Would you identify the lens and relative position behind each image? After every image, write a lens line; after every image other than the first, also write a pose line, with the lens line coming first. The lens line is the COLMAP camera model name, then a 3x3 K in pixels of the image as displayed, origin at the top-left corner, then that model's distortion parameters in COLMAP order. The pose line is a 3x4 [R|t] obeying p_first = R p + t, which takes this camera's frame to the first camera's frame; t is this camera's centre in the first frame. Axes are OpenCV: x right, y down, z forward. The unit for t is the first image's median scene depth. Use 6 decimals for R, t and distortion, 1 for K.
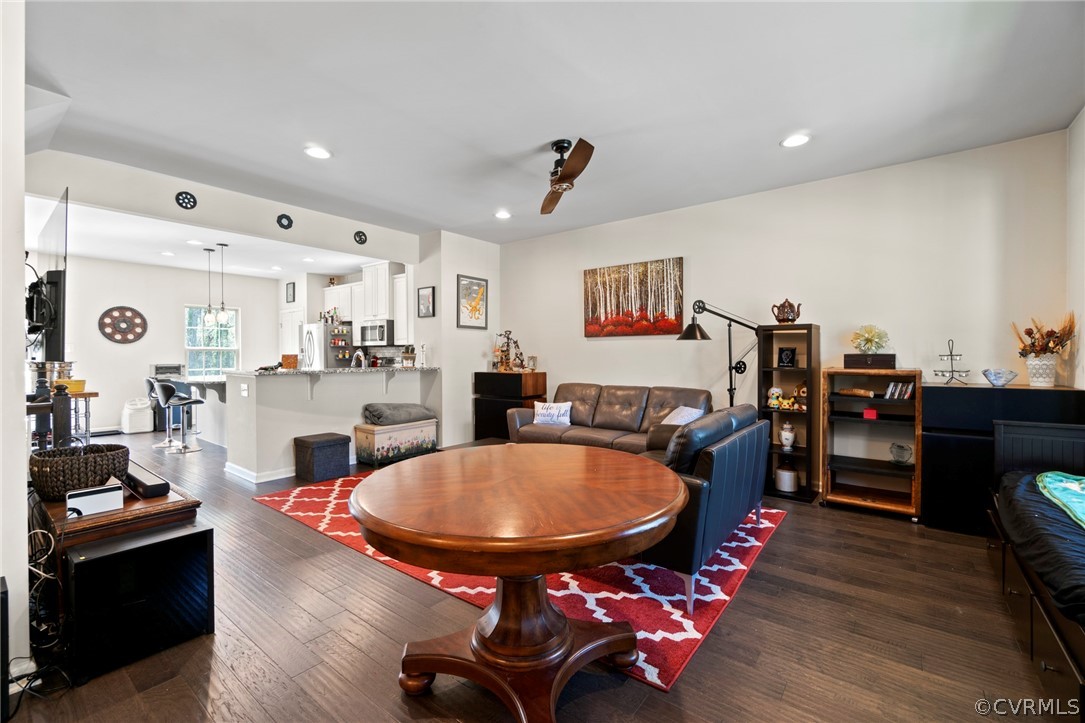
lens RADIAL K [[468.6, 0, 543.7], [0, 468.6, 359.7], [0, 0, 1]] dist [-0.007899, 0.001522]
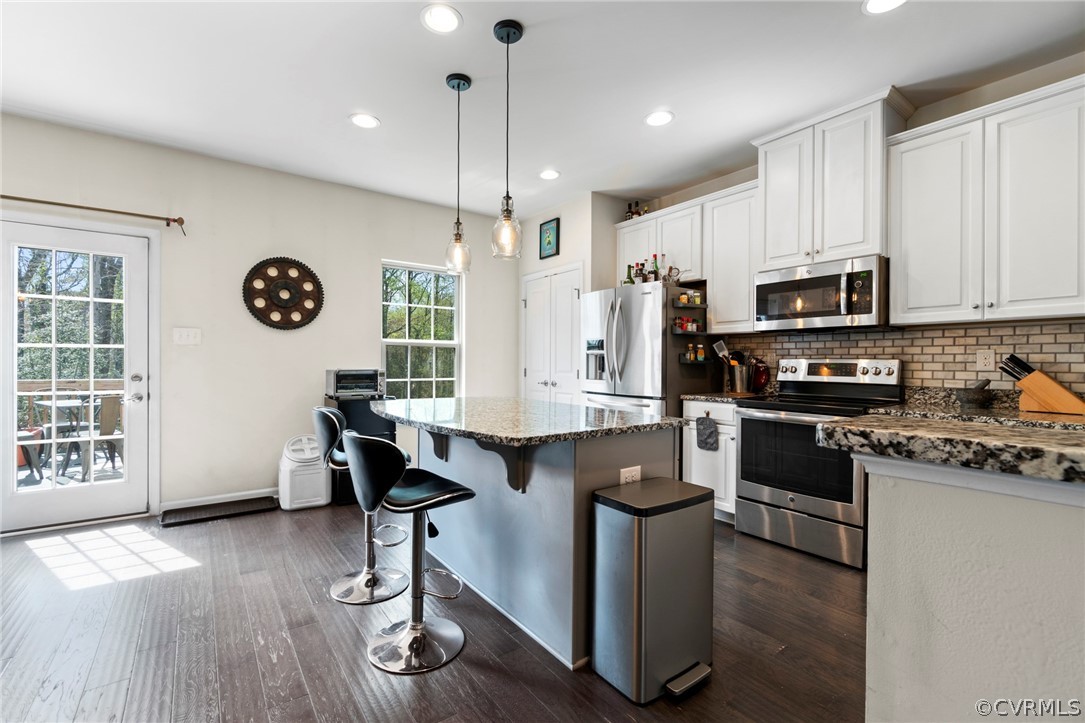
lens RADIAL K [[468.6, 0, 536.7], [0, 468.6, 365.5], [0, 0, 1]] dist [-0.007899, 0.001522]
pose [[0.963089, 0.009562, -0.269012, -0.614993], [-0.010560, 0.999942, -0.002262, 0.005225], [0.268975, 0.005020, 0.963134, 0.720437]]
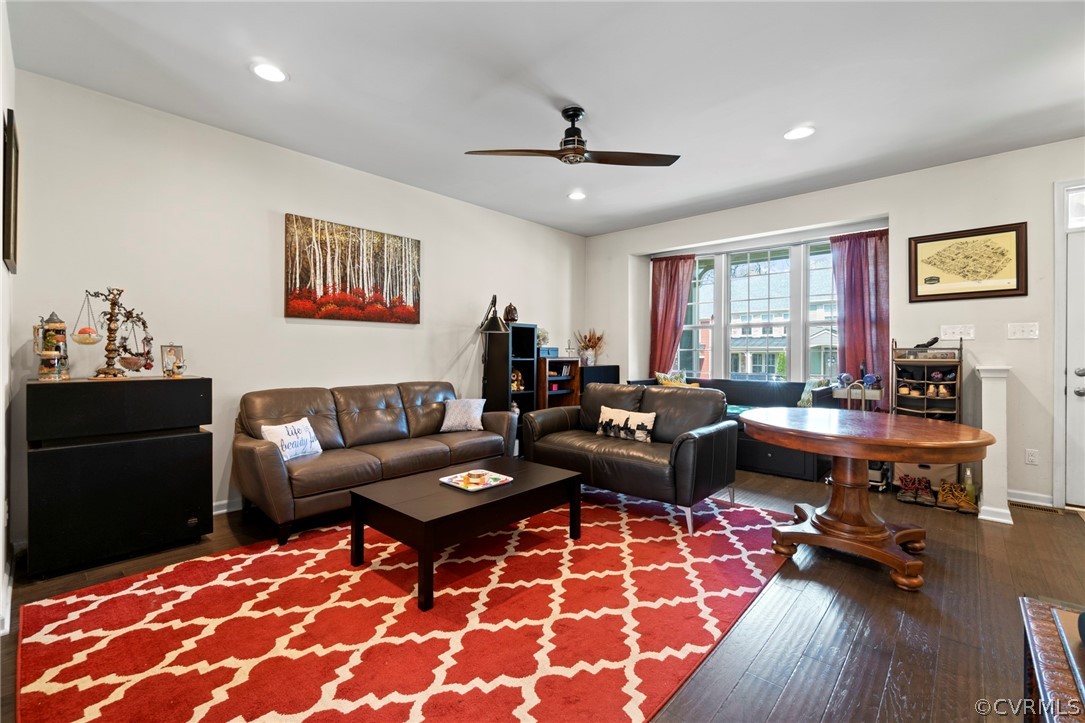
lens RADIAL K [[468.6, 0, 537.9], [0, 468.6, 350.7], [0, 0, 1]] dist [-0.007899, 0.001522]
pose [[0.074598, 0.006767, 0.997191, -0.500900], [0.007585, 0.999944, -0.007353, 0.005588], [-0.997185, 0.008112, 0.074542, 0.575434]]
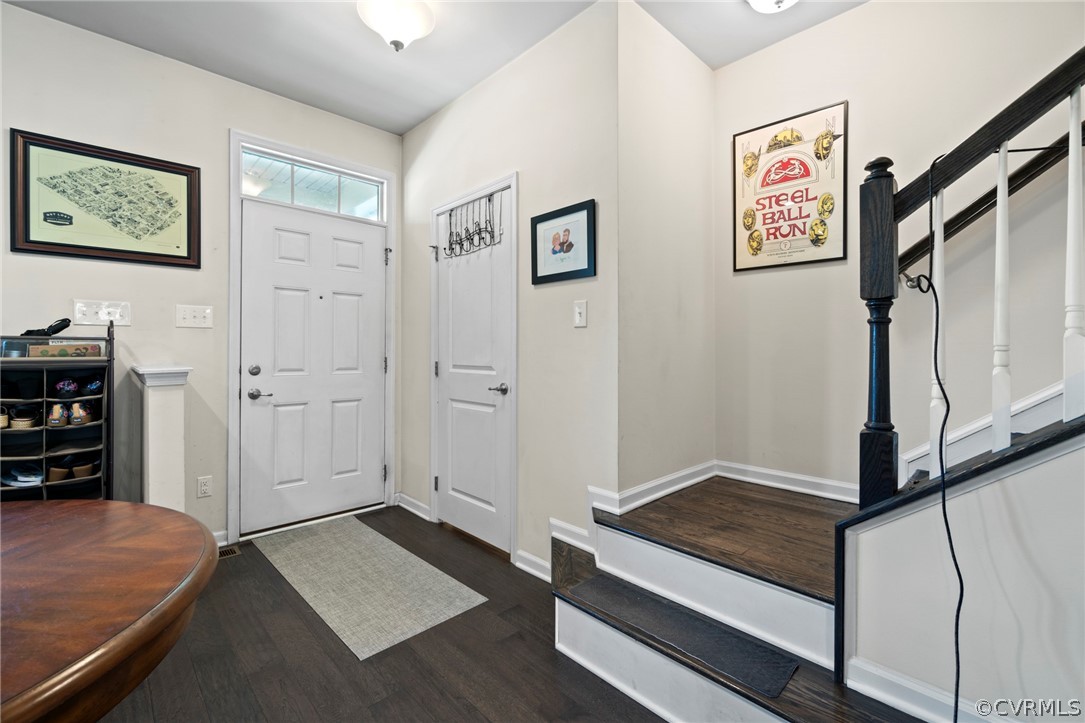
lens RADIAL K [[468.6, 0, 538.3], [0, 468.6, 351.0], [0, 0, 1]] dist [-0.007899, 0.001522]
pose [[-0.990163, -0.001348, 0.139915, -0.237753], [0.000259, 0.999934, 0.011467, 0.008006], [-0.139921, 0.011390, -0.990097, 0.386029]]
